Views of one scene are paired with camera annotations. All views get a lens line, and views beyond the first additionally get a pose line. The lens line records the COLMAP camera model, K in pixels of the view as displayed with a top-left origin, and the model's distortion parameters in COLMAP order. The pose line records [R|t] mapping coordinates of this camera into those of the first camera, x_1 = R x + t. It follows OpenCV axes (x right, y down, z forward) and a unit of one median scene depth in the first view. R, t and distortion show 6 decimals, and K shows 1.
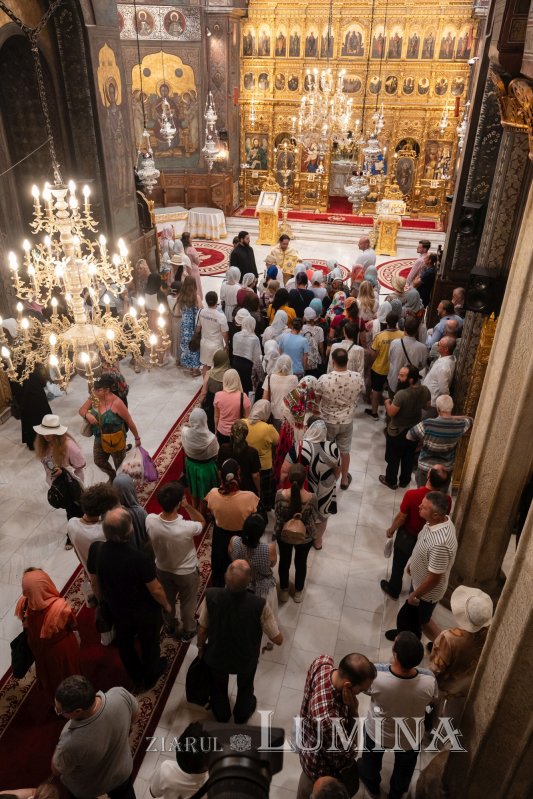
lens RADIAL K [[592.2, 0, 266.5], [0, 592.2, 399.5], [0, 0, 1]] dist [0.011339, 0.007721]
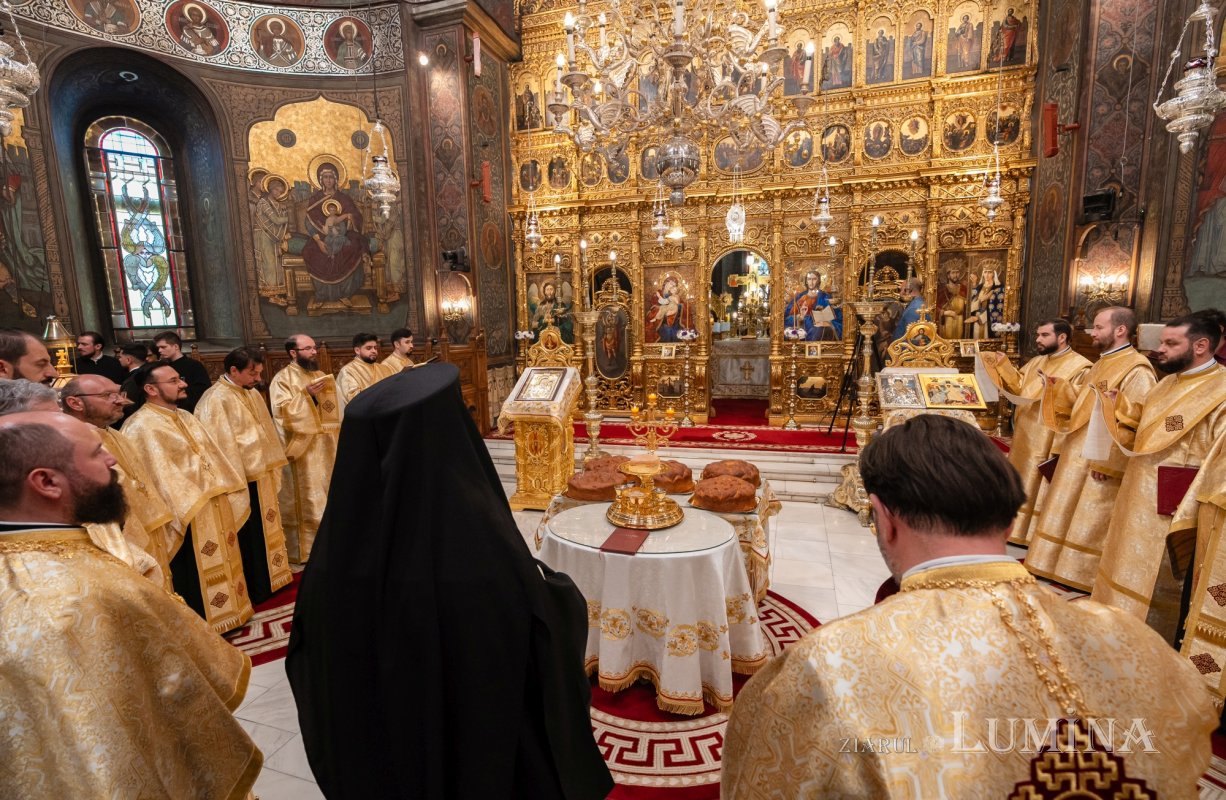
lens RADIAL K [[515.2, 0, 613.0], [0, 515.2, 400.0], [0, 0, 1]] dist [-0.019245, 0.000004]
pose [[0.997029, -0.032122, -0.070011, 0.062556], [0.002970, 0.924257, -0.381760, -0.199501], [0.076971, 0.380418, 0.921606, 0.679611]]
